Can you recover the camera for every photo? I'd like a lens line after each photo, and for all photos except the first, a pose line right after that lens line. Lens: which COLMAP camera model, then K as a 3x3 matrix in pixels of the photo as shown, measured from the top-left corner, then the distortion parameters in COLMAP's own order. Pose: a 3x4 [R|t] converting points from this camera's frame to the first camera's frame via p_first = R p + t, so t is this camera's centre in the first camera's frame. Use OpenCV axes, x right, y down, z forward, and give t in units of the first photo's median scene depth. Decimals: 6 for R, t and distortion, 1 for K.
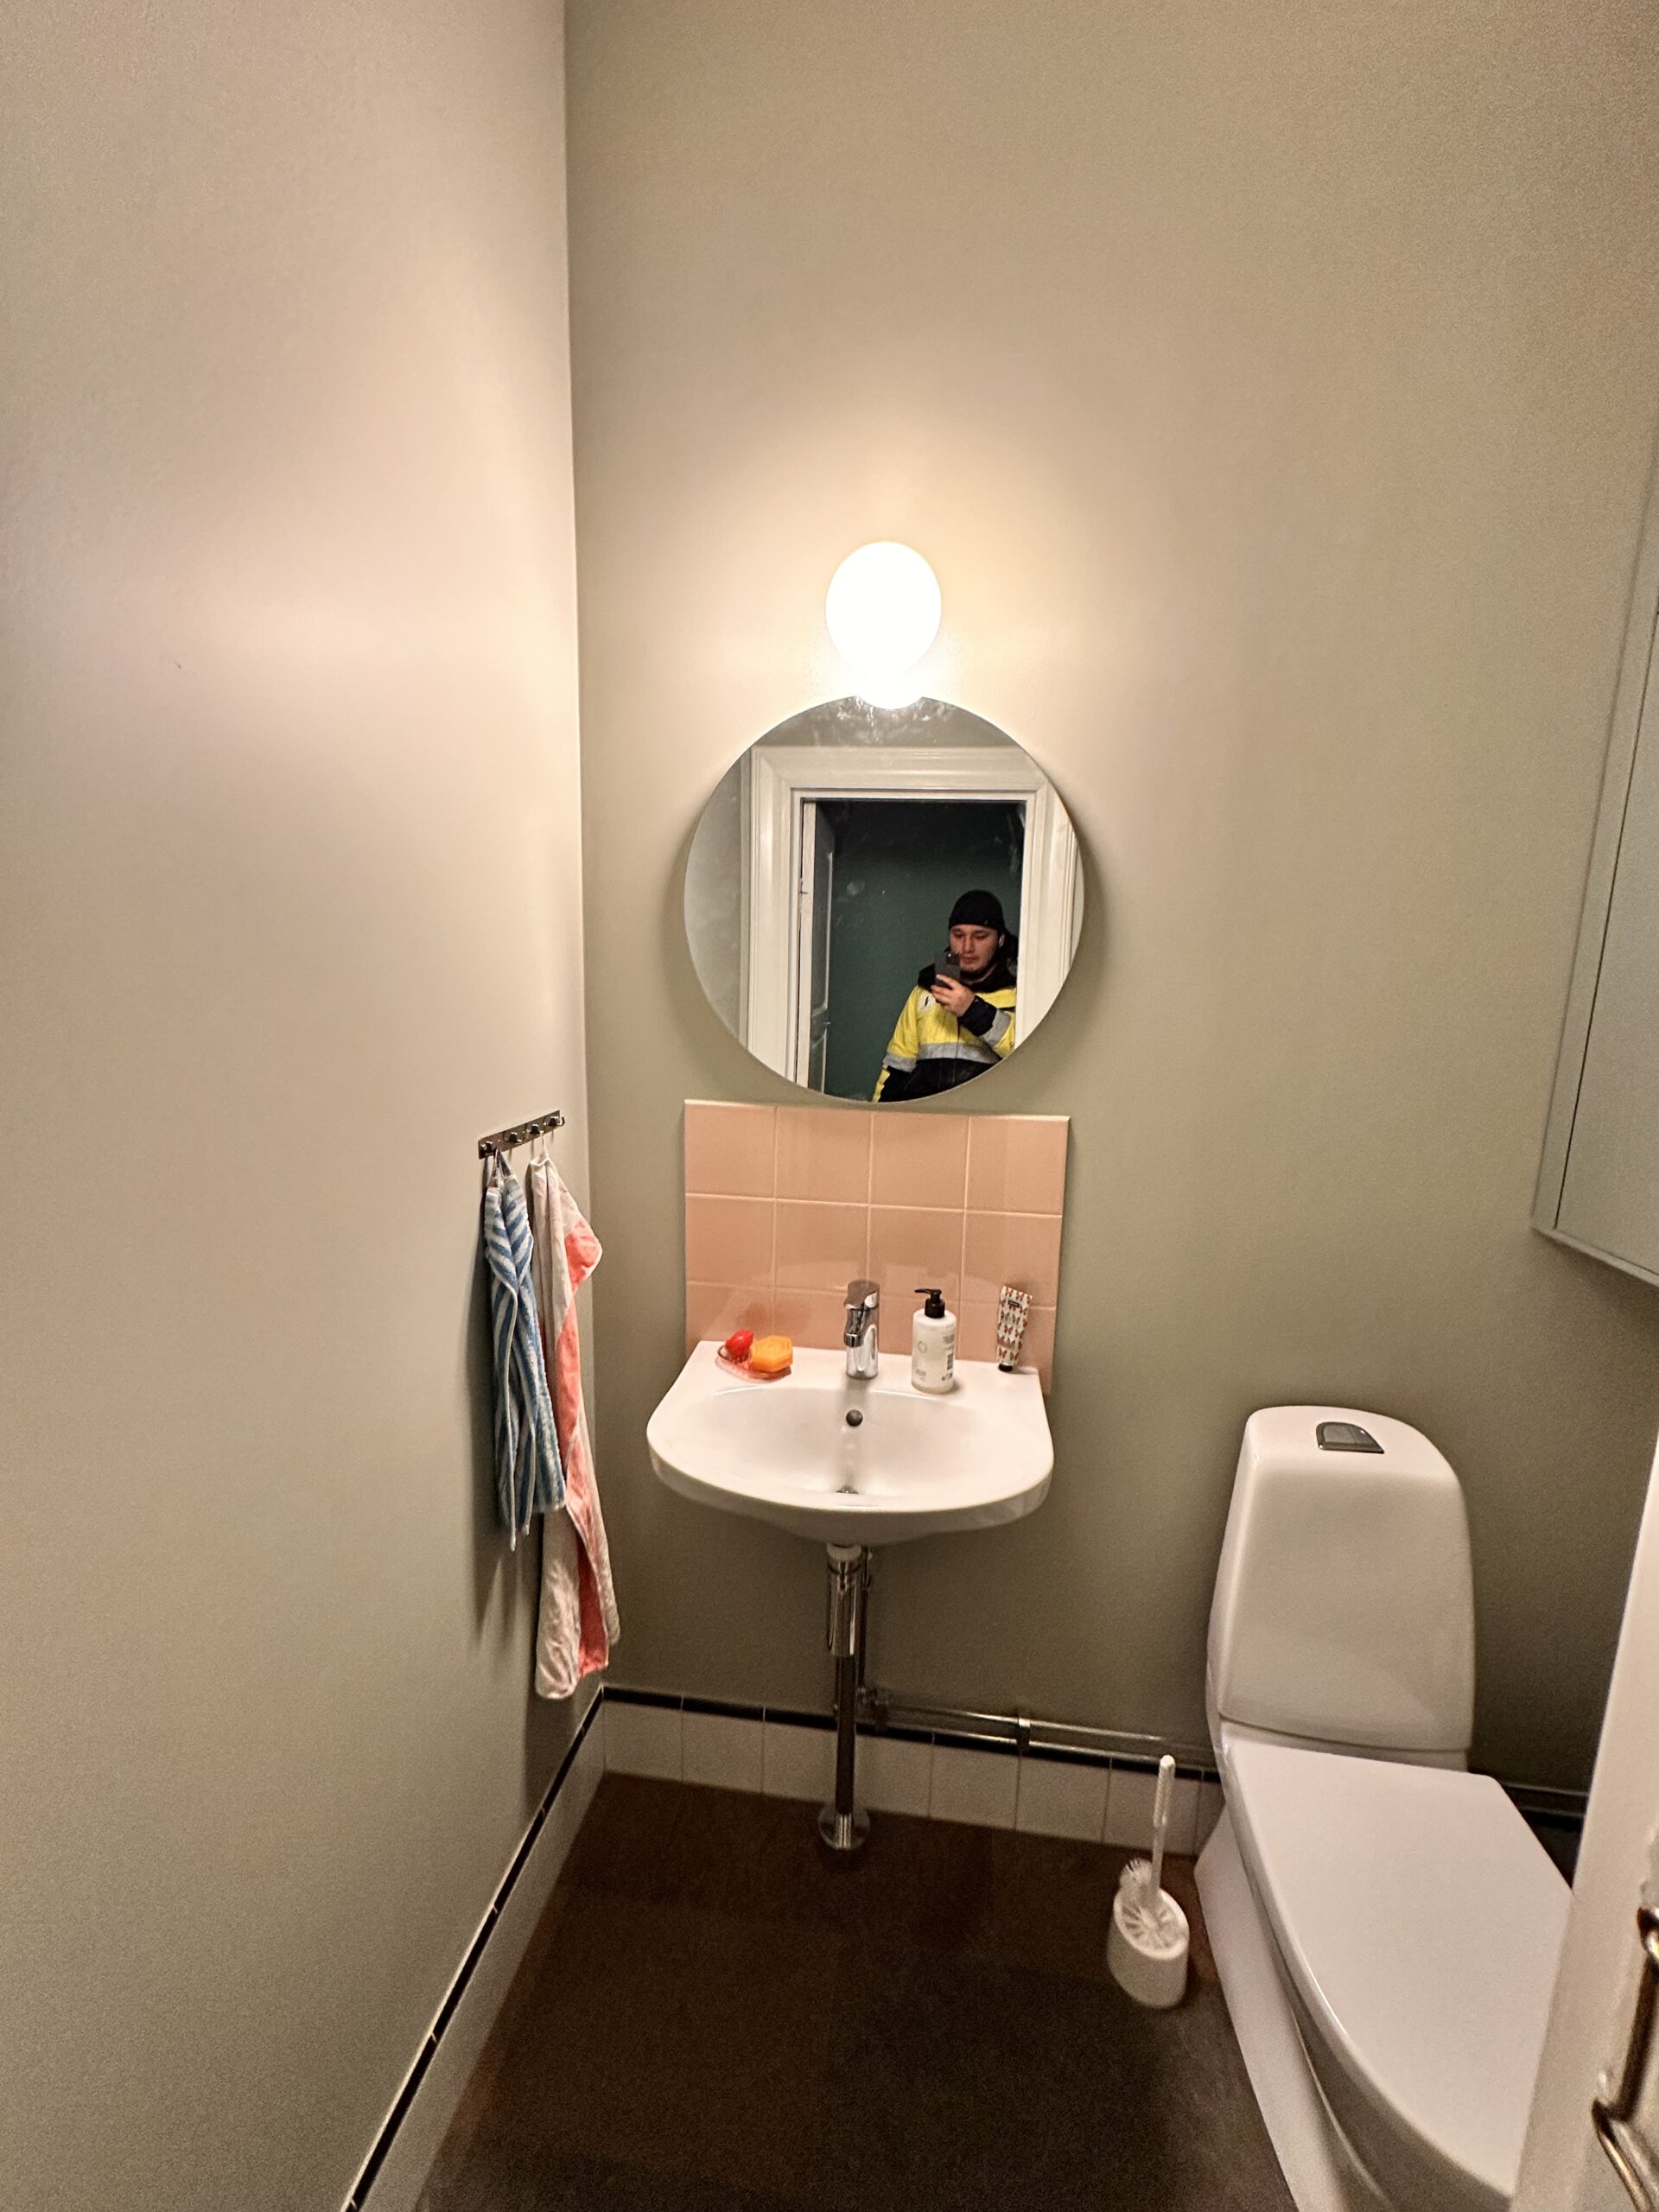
lens RADIAL K [[882.6, 0, 829.4], [0, 882.6, 1108.9], [0, 0, 1]] dist [-0.003931, 0.000938]
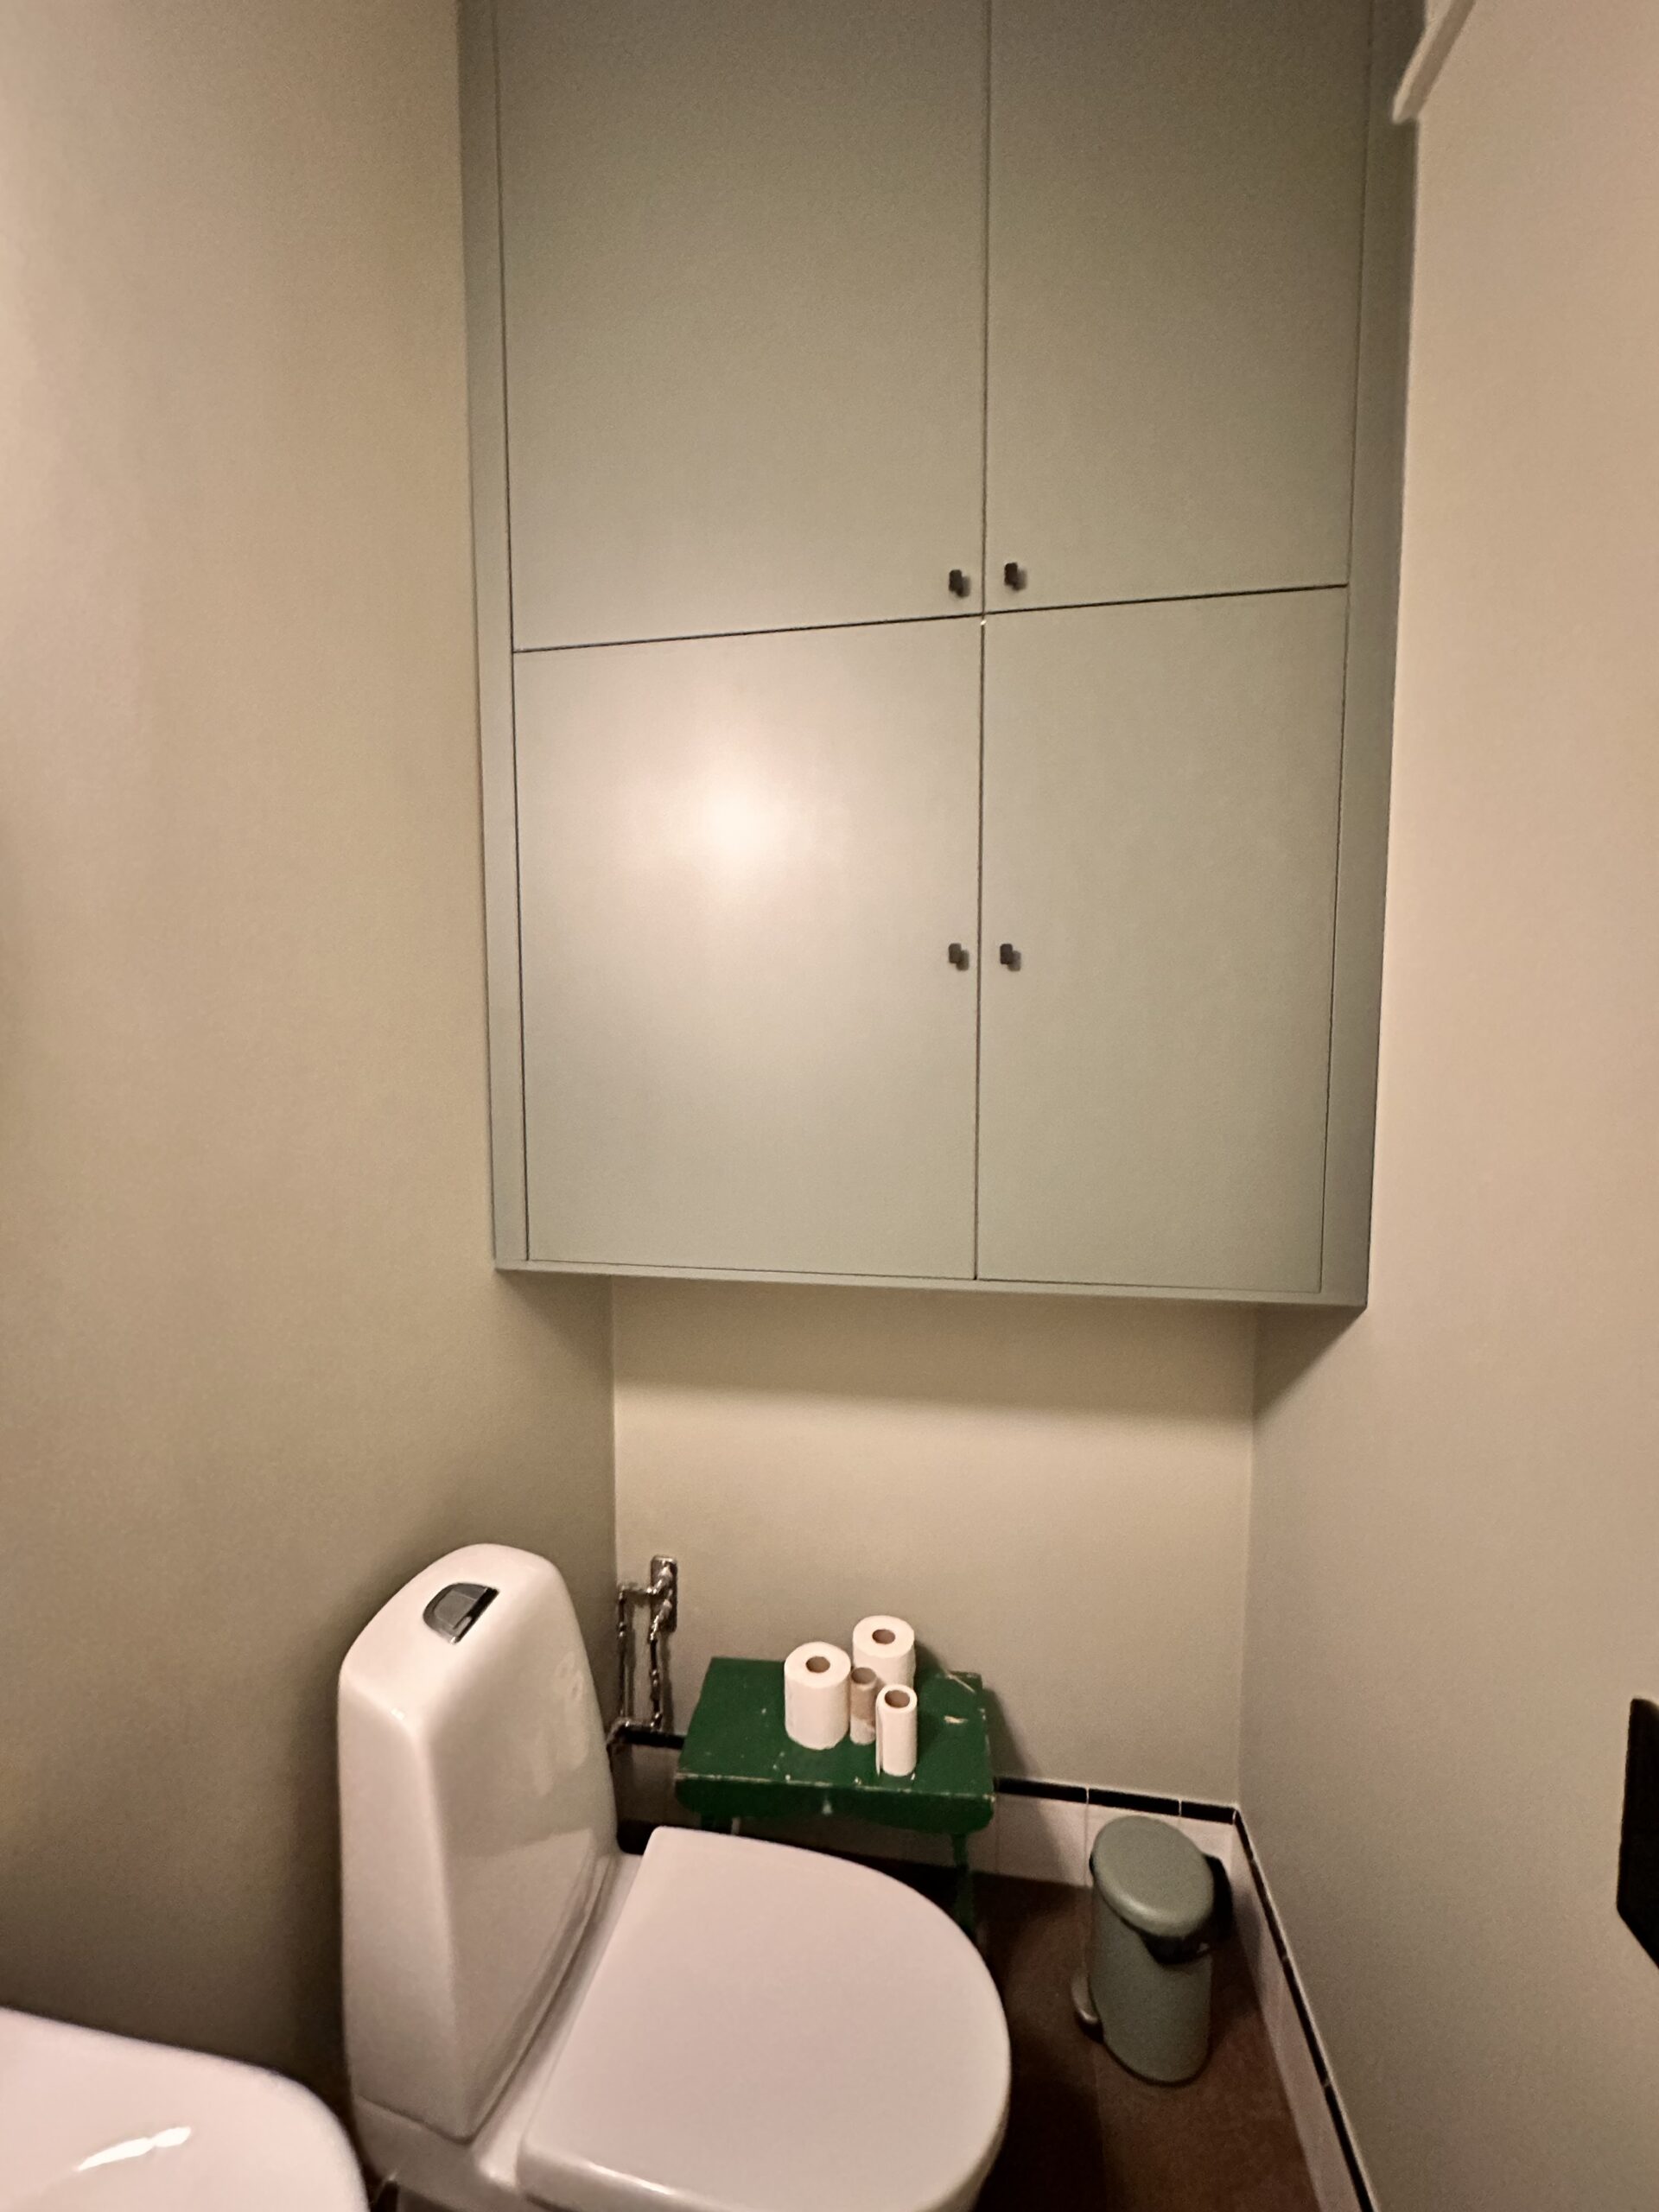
lens RADIAL K [[882.6, 0, 829.4], [0, 882.6, 1108.9], [0, 0, 1]] dist [-0.003931, 0.000938]
pose [[0.029373, -0.096797, 0.994871, -0.099930], [0.170474, 0.981203, 0.090434, -0.052231], [-0.984924, 0.166944, 0.045323, 0.548565]]
